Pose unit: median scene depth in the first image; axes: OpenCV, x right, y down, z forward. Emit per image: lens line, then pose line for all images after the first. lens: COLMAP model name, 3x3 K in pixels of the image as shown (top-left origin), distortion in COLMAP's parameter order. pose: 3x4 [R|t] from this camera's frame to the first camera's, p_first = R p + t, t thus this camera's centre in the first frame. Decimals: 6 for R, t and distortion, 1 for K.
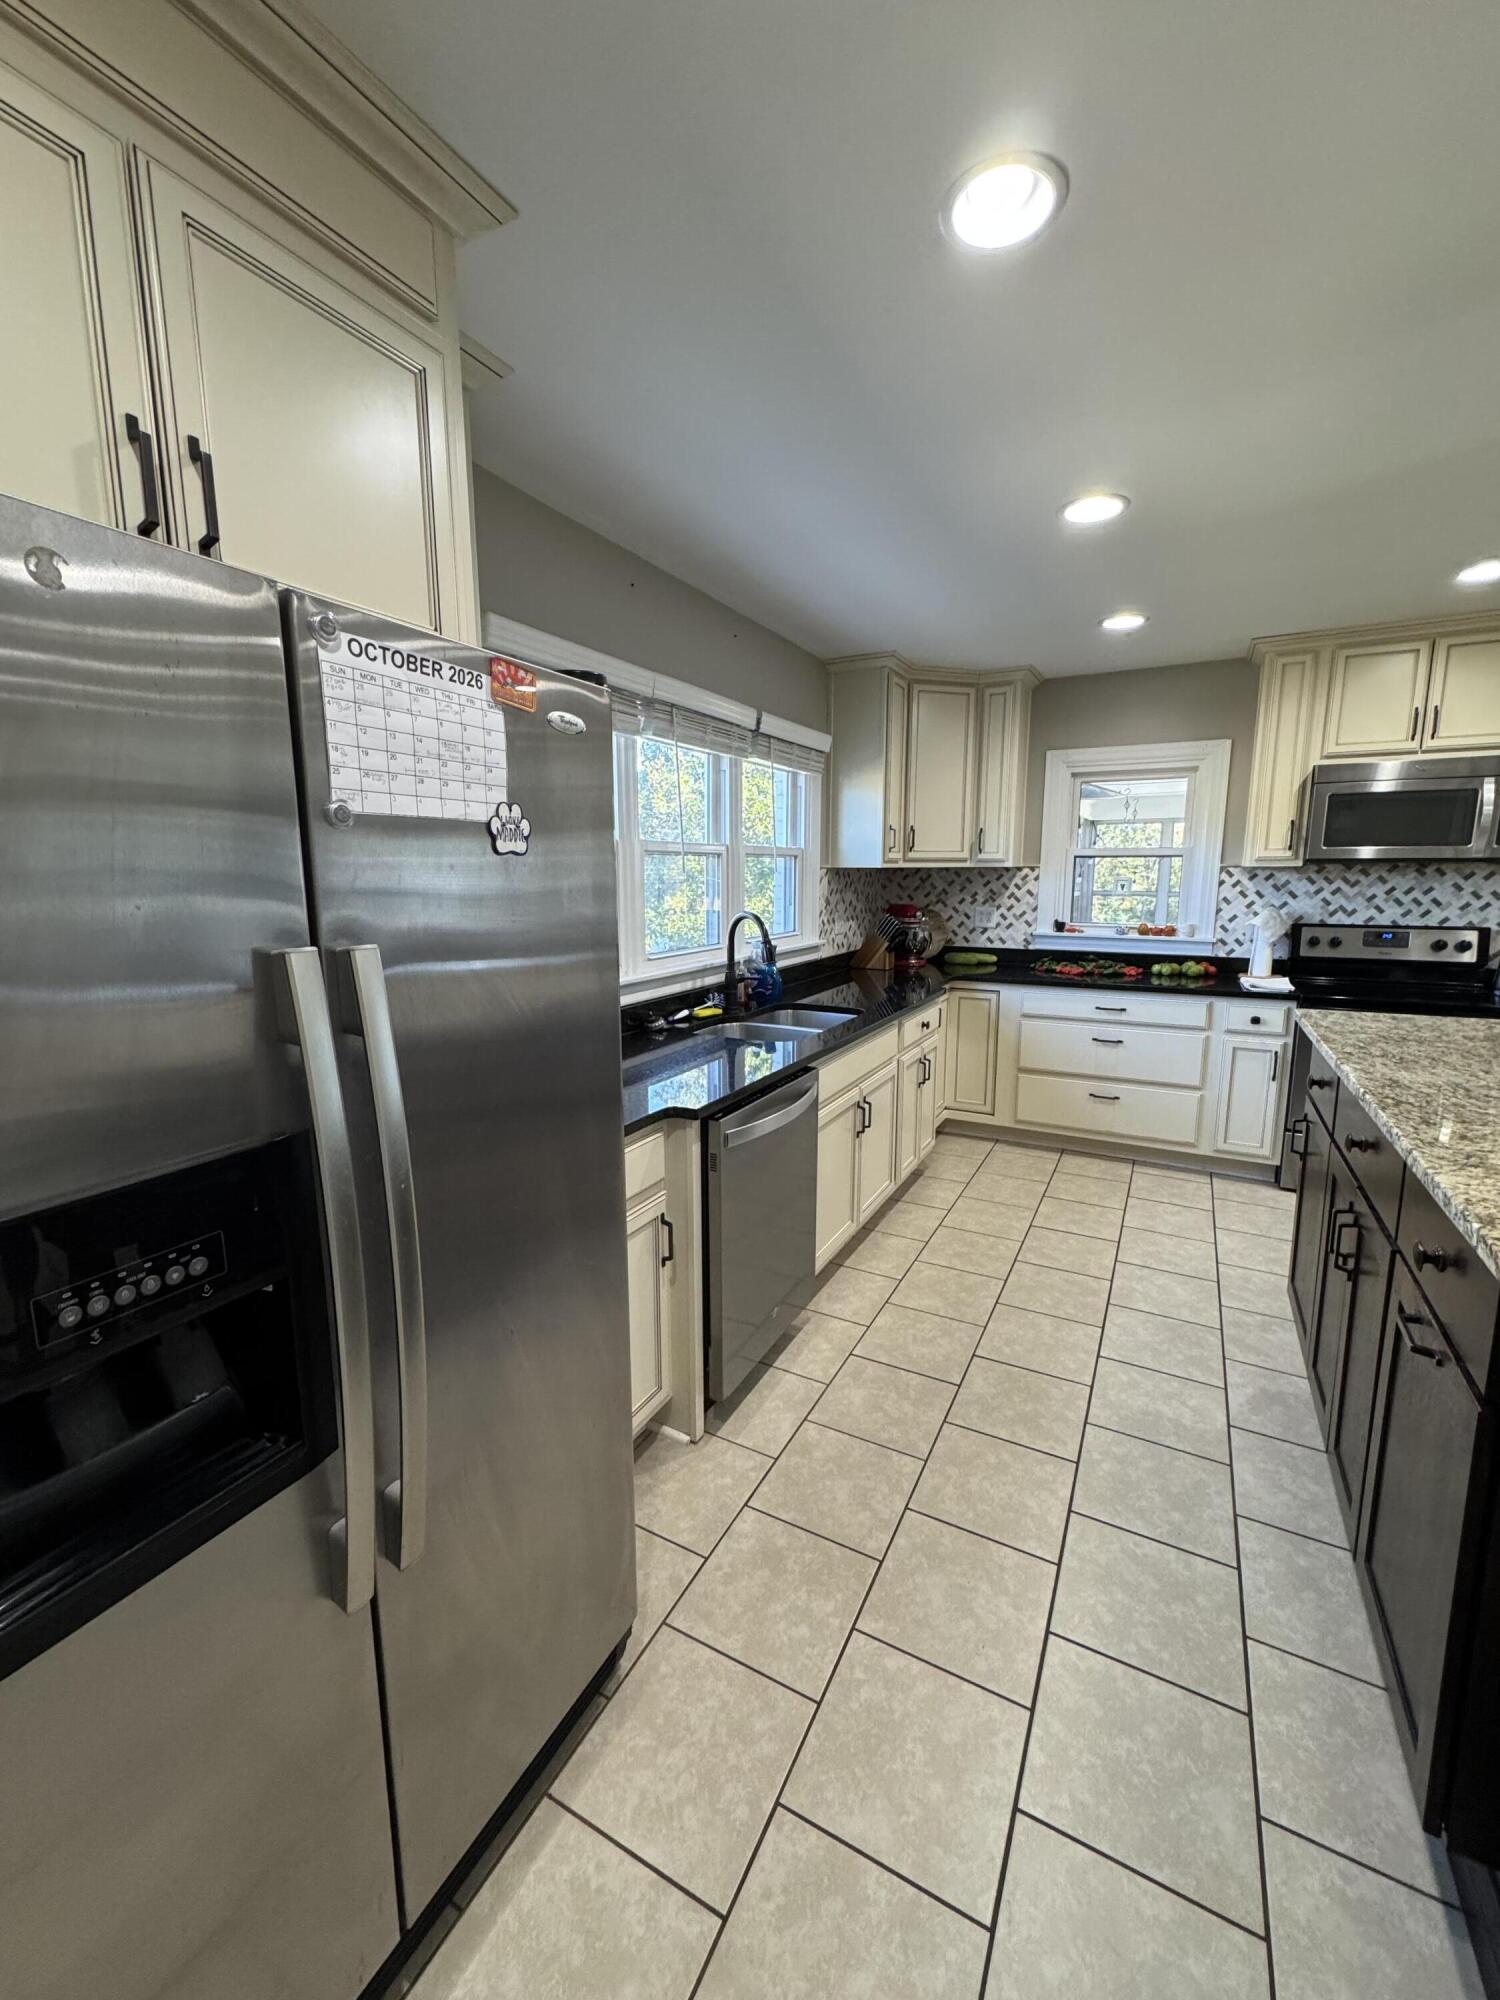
lens RADIAL K [[802.8, 0, 752.1], [0, 802.8, 996.5], [0, 0, 1]] dist [-0.000362, 0.000387]
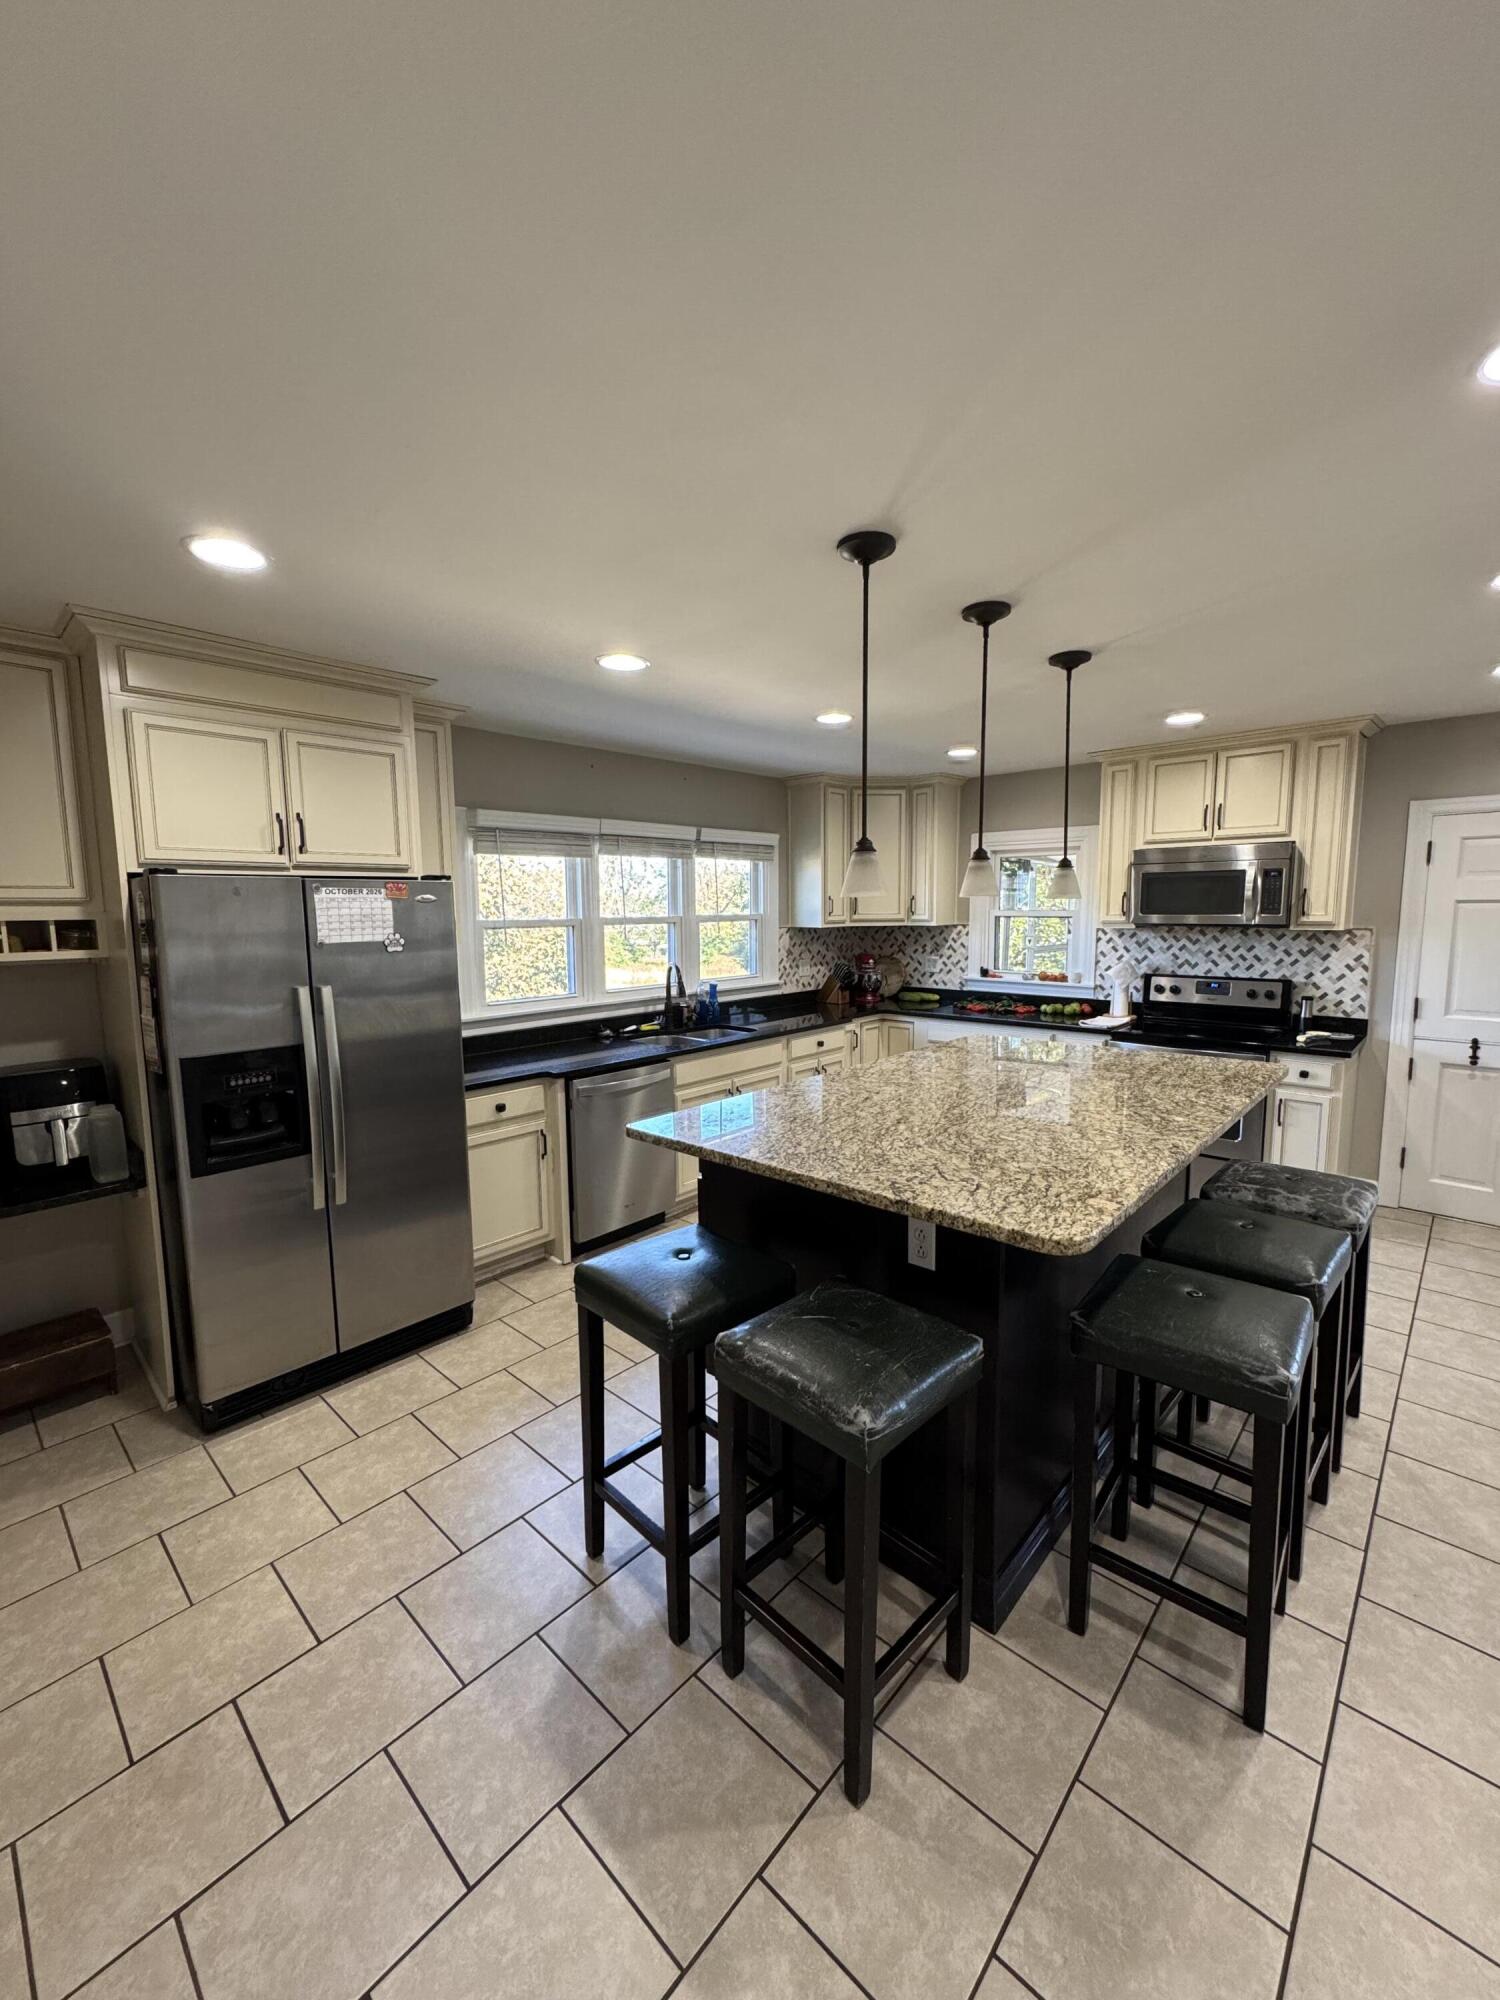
lens RADIAL K [[802.8, 0, 750.2], [0, 802.8, 994.9], [0, 0, 1]] dist [-0.000362, 0.000387]
pose [[0.968037, 0.020514, -0.249967, 0.398263], [-0.031351, 0.998730, -0.039450, 0.008781], [0.248840, 0.046025, 0.967450, -0.337543]]
